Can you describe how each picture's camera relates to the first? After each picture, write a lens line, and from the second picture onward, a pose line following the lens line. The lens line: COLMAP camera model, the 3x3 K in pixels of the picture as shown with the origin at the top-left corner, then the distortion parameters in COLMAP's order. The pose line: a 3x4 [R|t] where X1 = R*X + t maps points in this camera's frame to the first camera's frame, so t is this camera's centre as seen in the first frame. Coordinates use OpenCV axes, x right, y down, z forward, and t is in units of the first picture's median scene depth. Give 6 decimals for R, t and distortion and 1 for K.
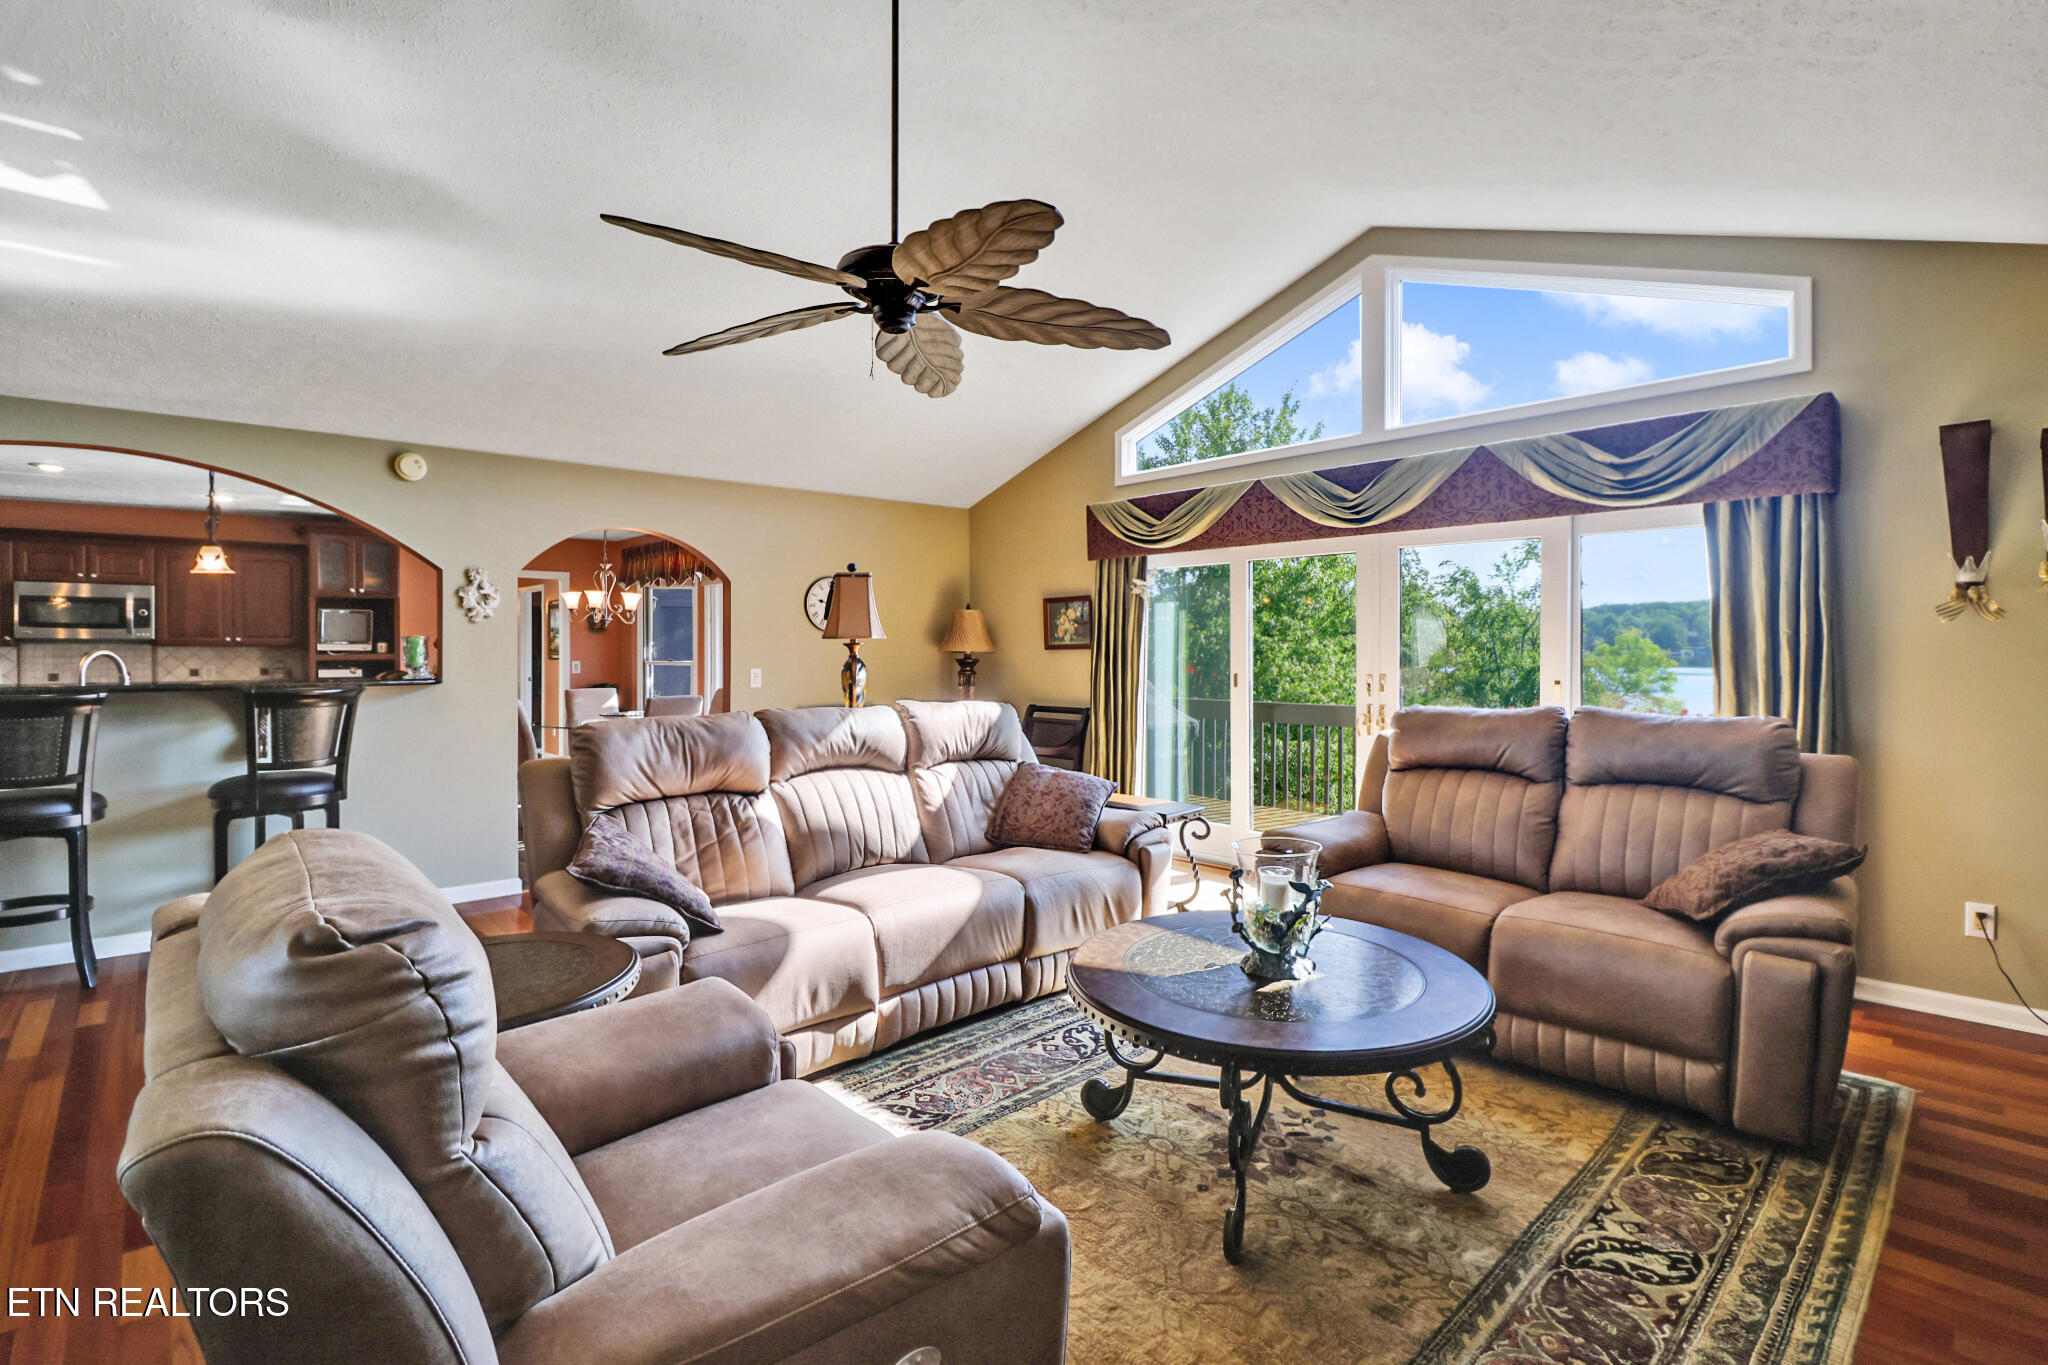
lens RADIAL K [[956.1, 0, 1022.1], [0, 956.1, 653.2], [0, 0, 1]] dist [-0.019351, -0.000534]
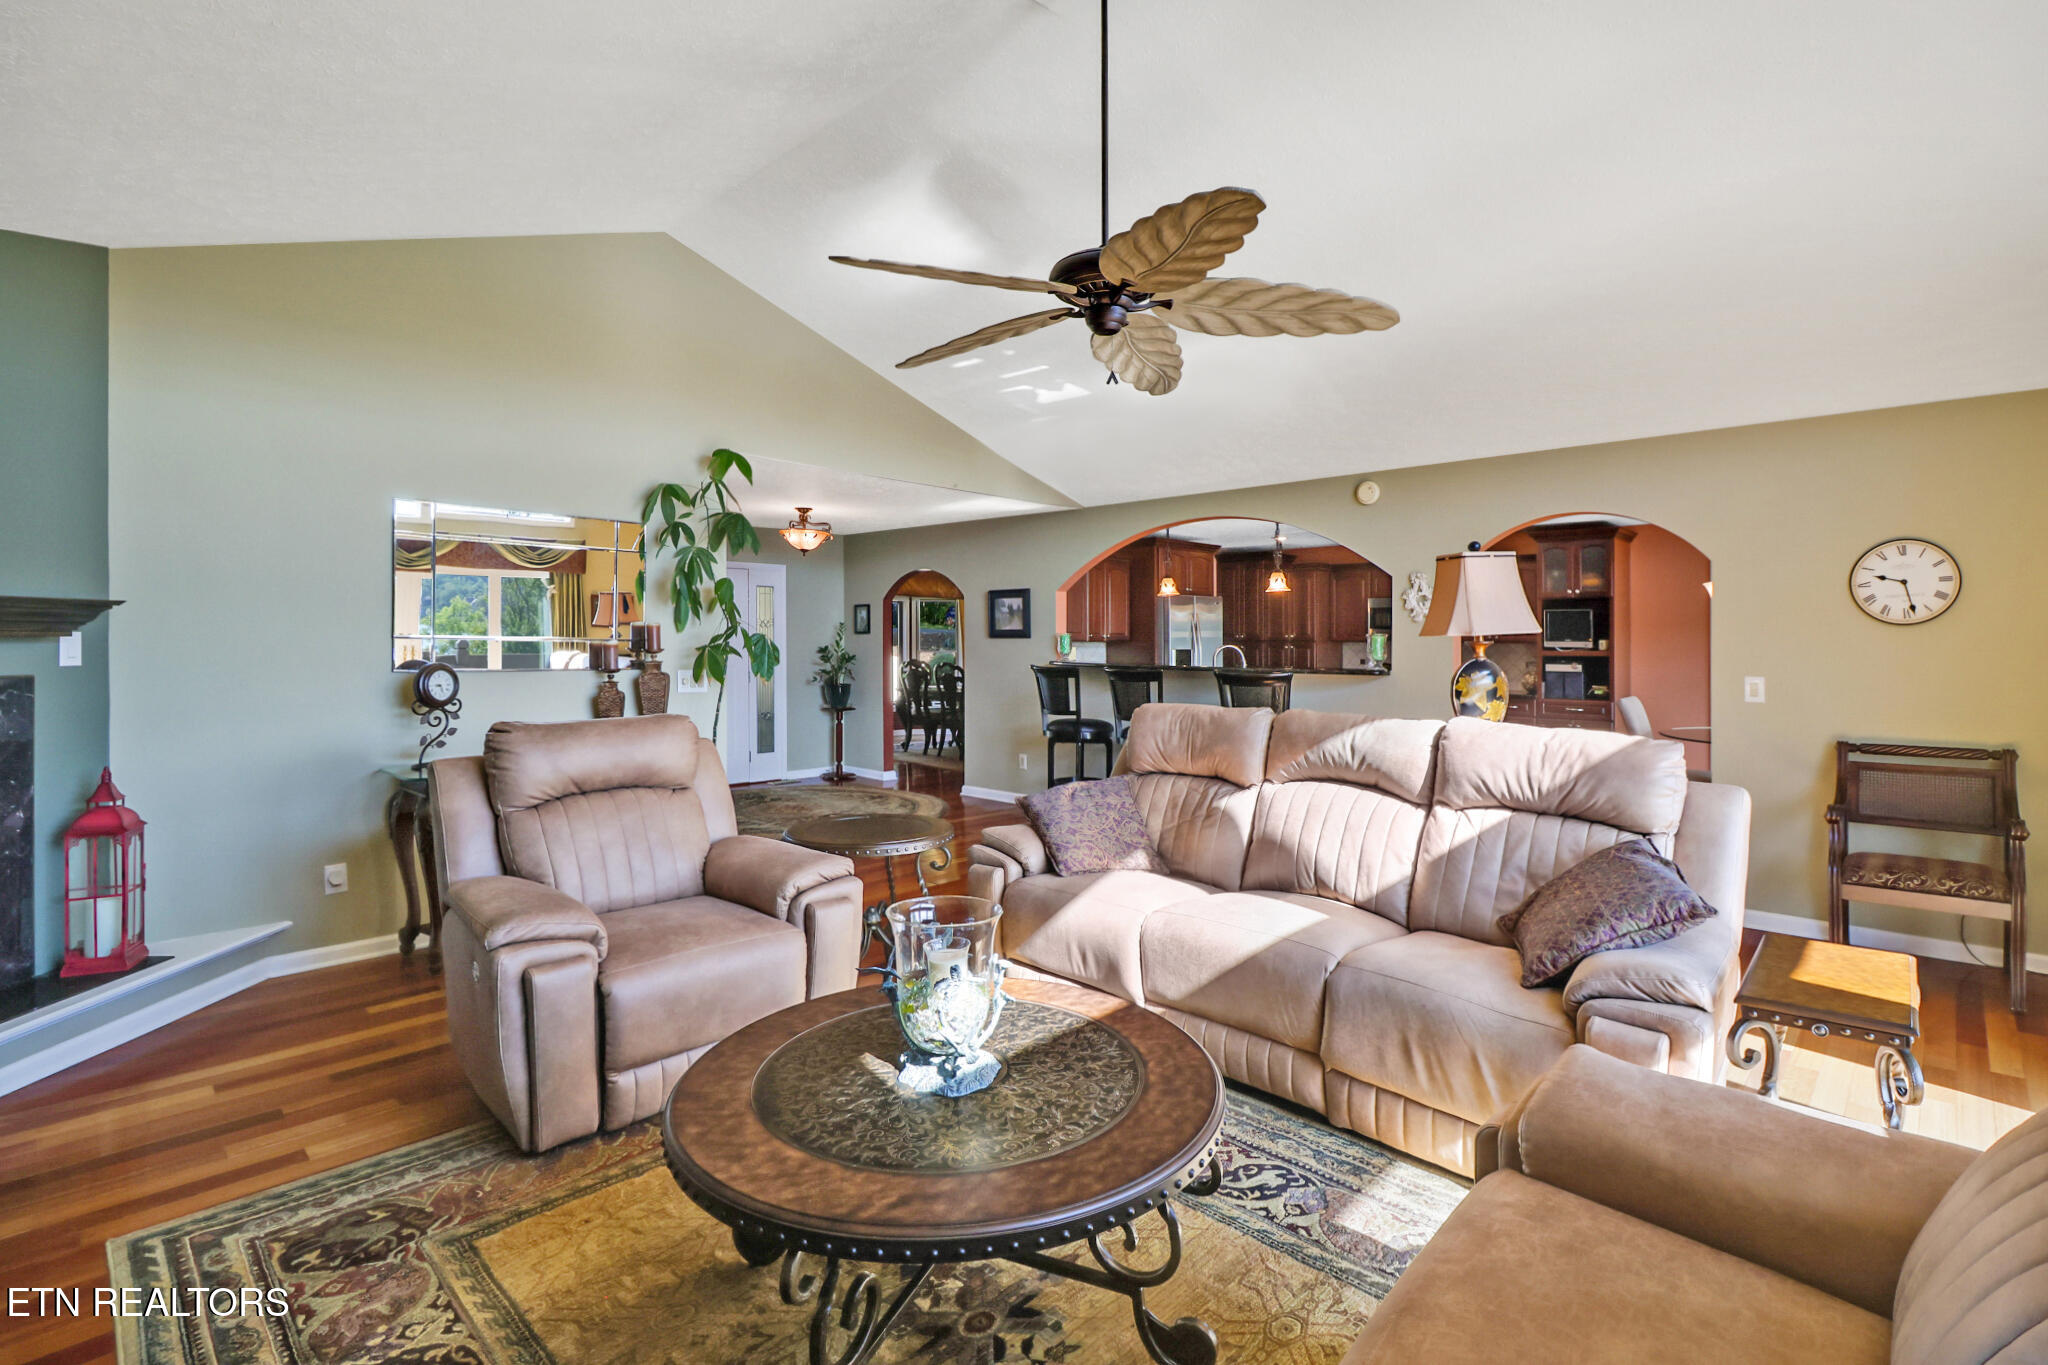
lens RADIAL K [[927.2, 0, 1034.8], [0, 927.2, 640.5], [0, 0, 1]] dist [-0.045610, -0.000161]
pose [[0.043493, 0.002106, -0.999052, 0.509300], [-0.013302, 0.999910, 0.001529, -0.006582], [0.998965, 0.013222, 0.043517, 0.532113]]
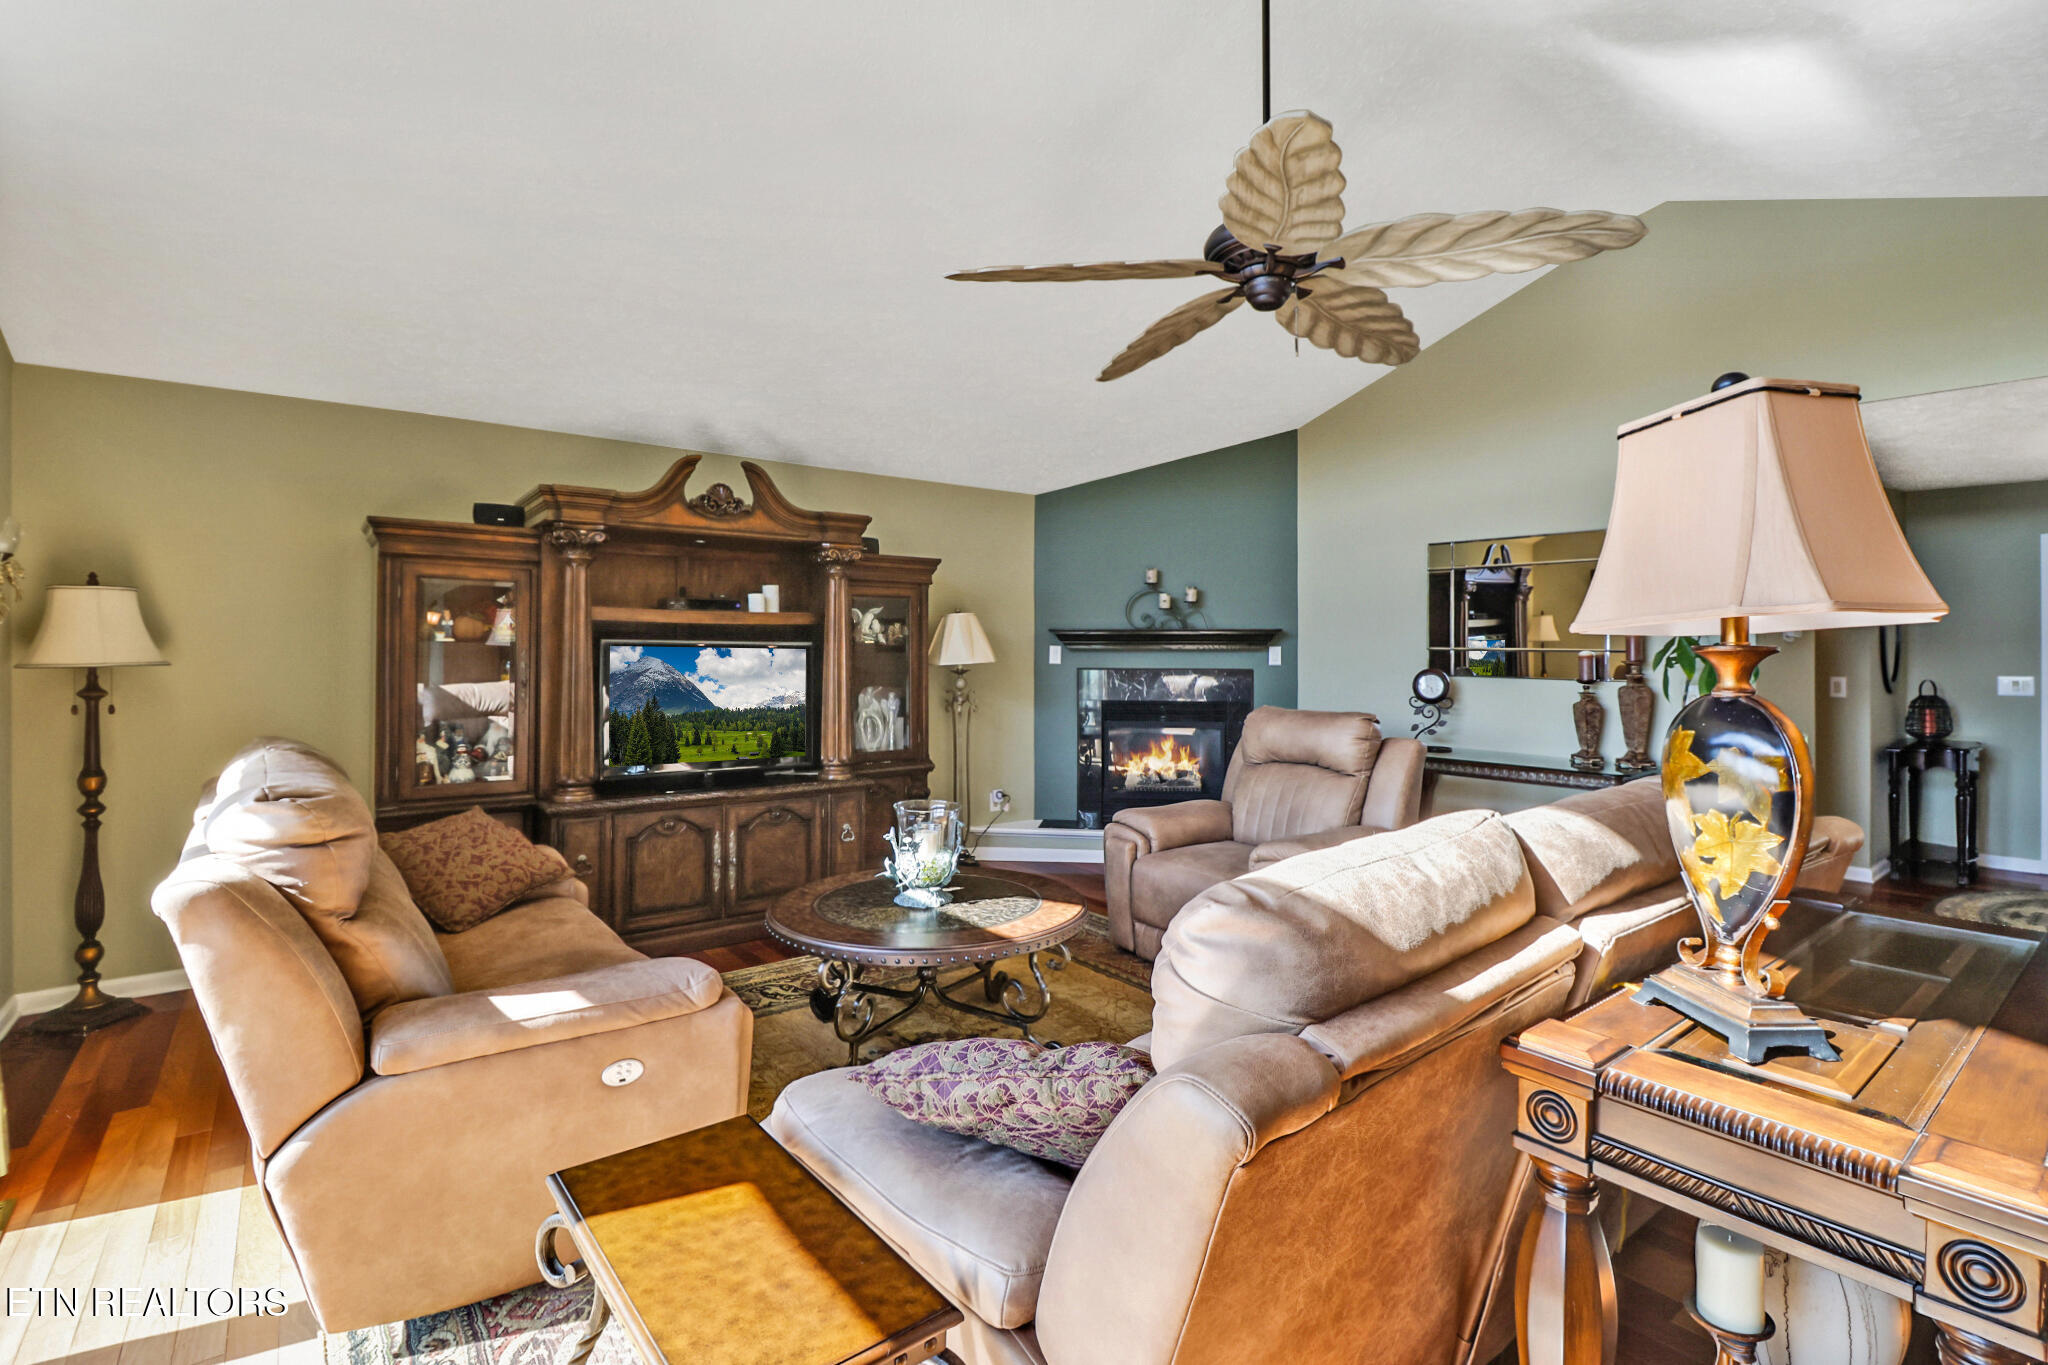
lens RADIAL K [[956.1, 0, 1022.1], [0, 956.1, 653.2], [0, 0, 1]] dist [-0.019351, -0.000534]
pose [[-0.996394, 0.004273, 0.084744, 0.014727], [0.005304, 0.999915, 0.011937, -0.009479], [-0.084685, 0.012343, -0.996331, 1.173355]]
